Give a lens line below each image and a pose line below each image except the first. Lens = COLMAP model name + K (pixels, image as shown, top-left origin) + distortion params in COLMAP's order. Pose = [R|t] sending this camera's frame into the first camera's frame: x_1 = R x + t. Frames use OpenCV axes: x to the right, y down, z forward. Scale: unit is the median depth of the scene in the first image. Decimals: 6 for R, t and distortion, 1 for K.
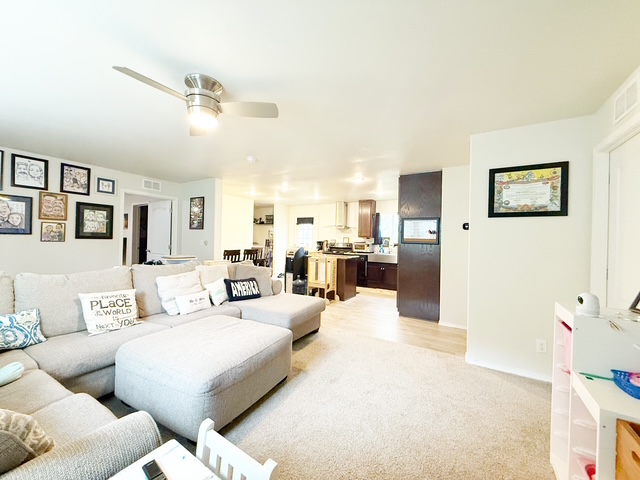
lens RADIAL K [[252.1, 0, 320.5], [0, 252.1, 238.3], [0, 0, 1]] dist [-0.000096, 0.000070]
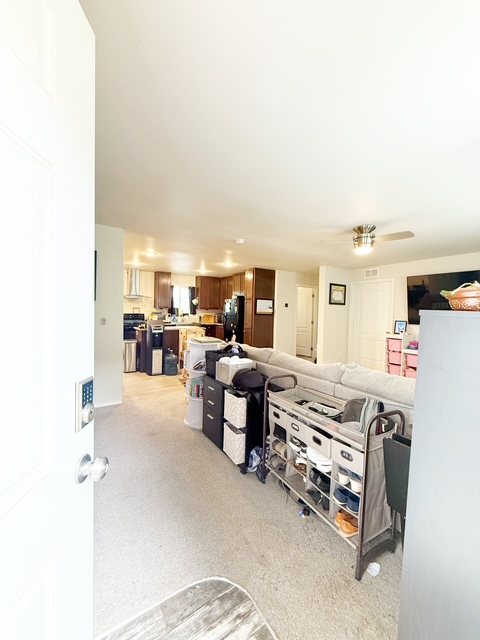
lens RADIAL K [[252.1, 0, 240.8], [0, 252.1, 318.5], [0, 0, 1]] dist [-0.000096, 0.000070]
pose [[0.461718, -0.045293, 0.885870, -1.073858], [-0.022405, 0.997781, 0.062693, -0.053737], [-0.886744, -0.048794, 0.459679, 0.426362]]
